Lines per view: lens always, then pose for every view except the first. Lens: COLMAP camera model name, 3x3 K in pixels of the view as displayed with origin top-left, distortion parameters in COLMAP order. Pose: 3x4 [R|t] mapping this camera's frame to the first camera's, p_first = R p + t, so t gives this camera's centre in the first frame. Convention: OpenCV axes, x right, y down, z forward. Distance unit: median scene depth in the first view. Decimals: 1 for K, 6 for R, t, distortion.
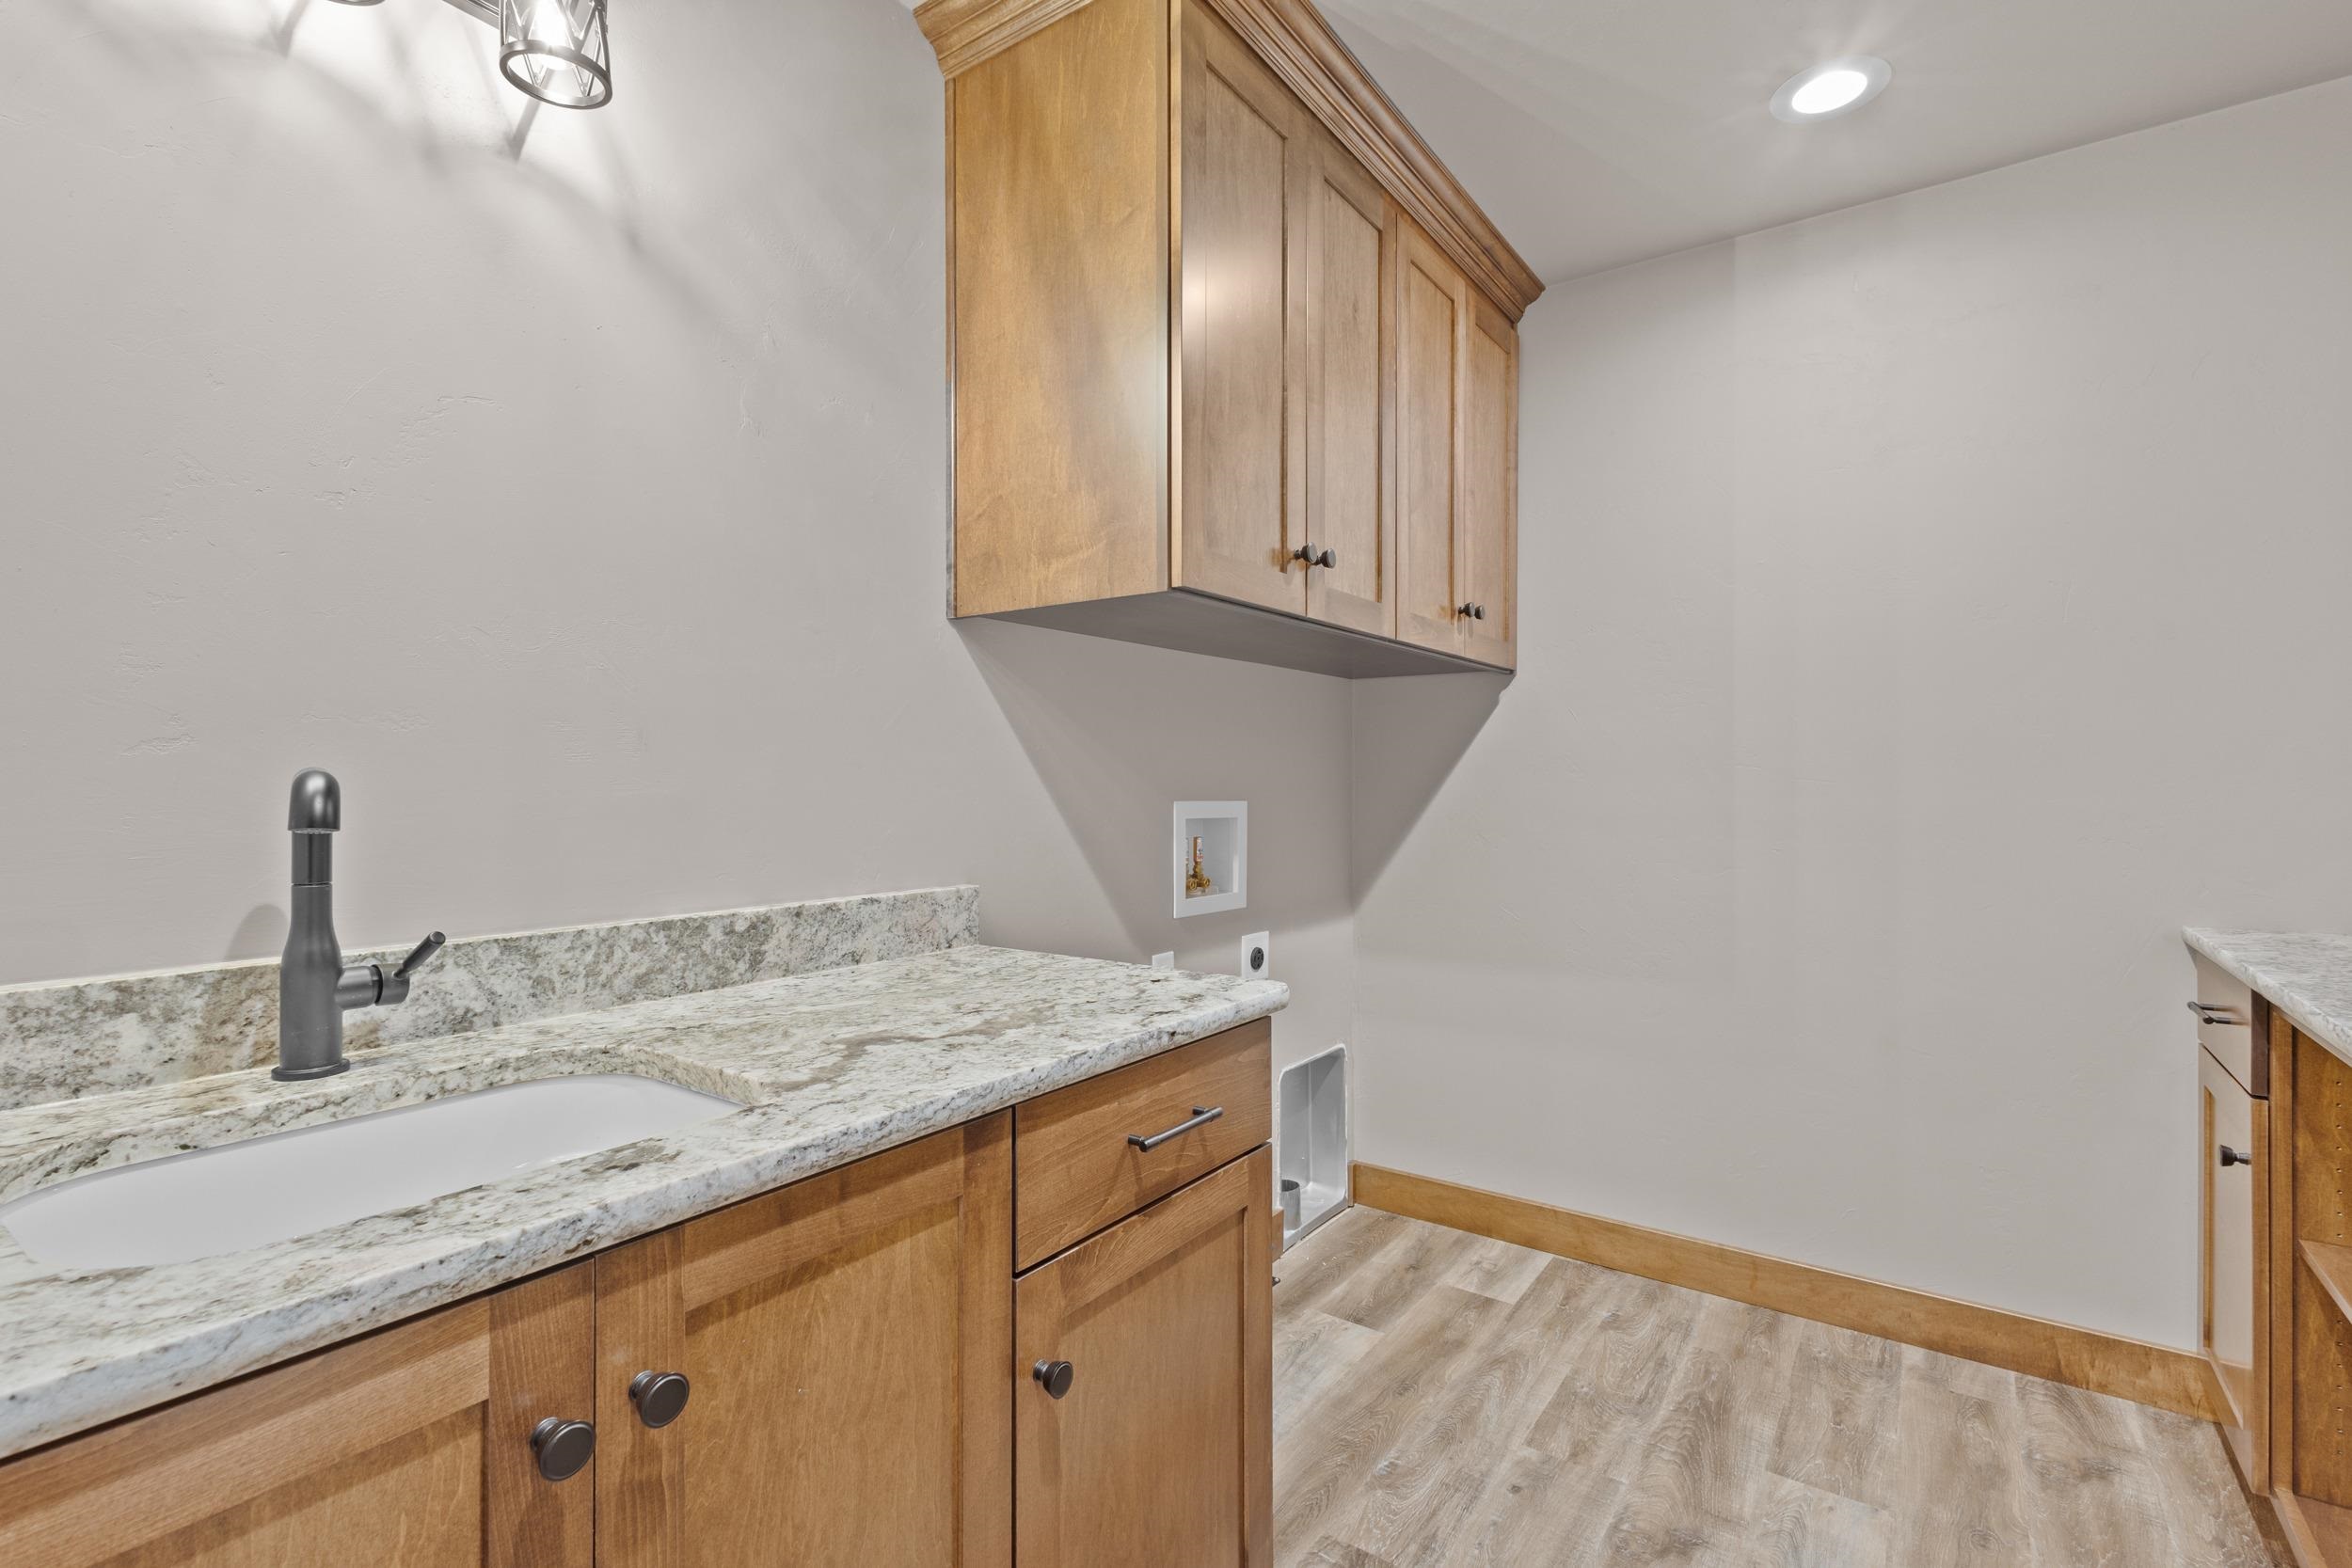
lens RADIAL K [[1074.8, 0, 1178.1], [0, 1074.8, 782.2], [0, 0, 1]] dist [0.012808, -0.004345]
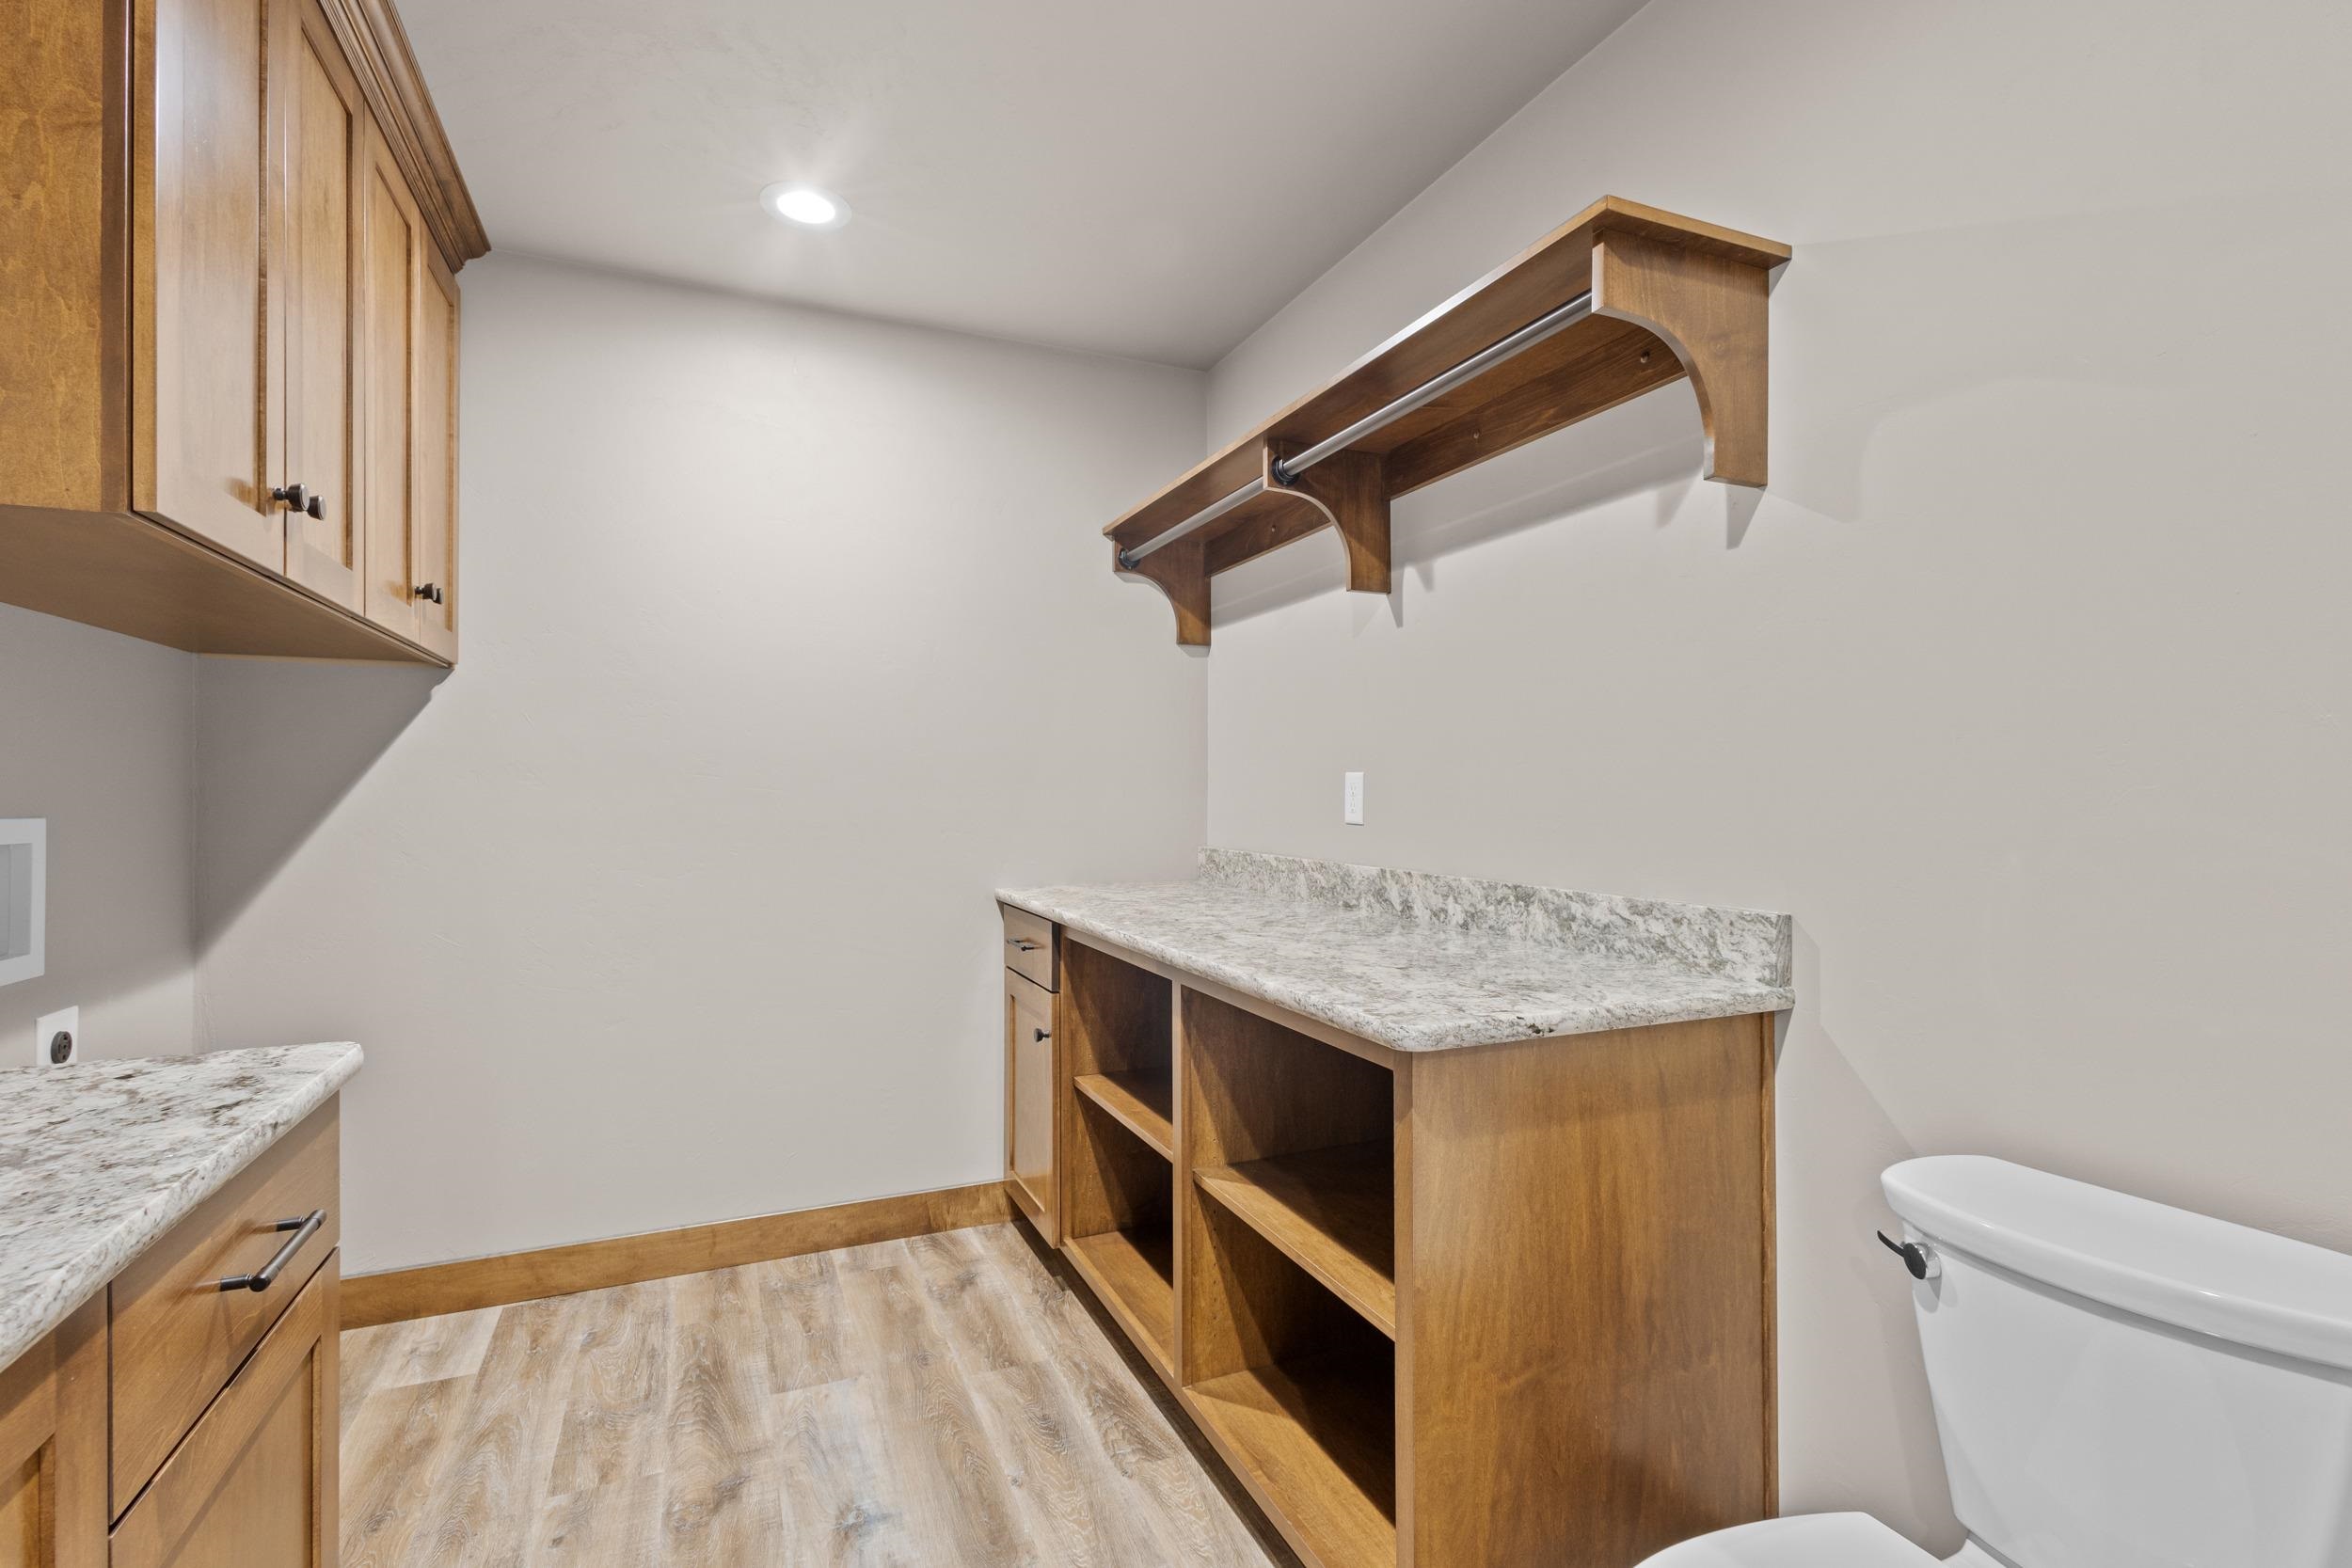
lens RADIAL K [[1074.8, 0, 1178.1], [0, 1074.8, 786.1], [0, 0, 1]] dist [0.012808, -0.004345]
pose [[0.513075, 0.002771, 0.858339, -0.187456], [0.001092, 0.999992, -0.003880, 0.000688], [-0.858343, 0.002928, 0.513067, 0.042484]]
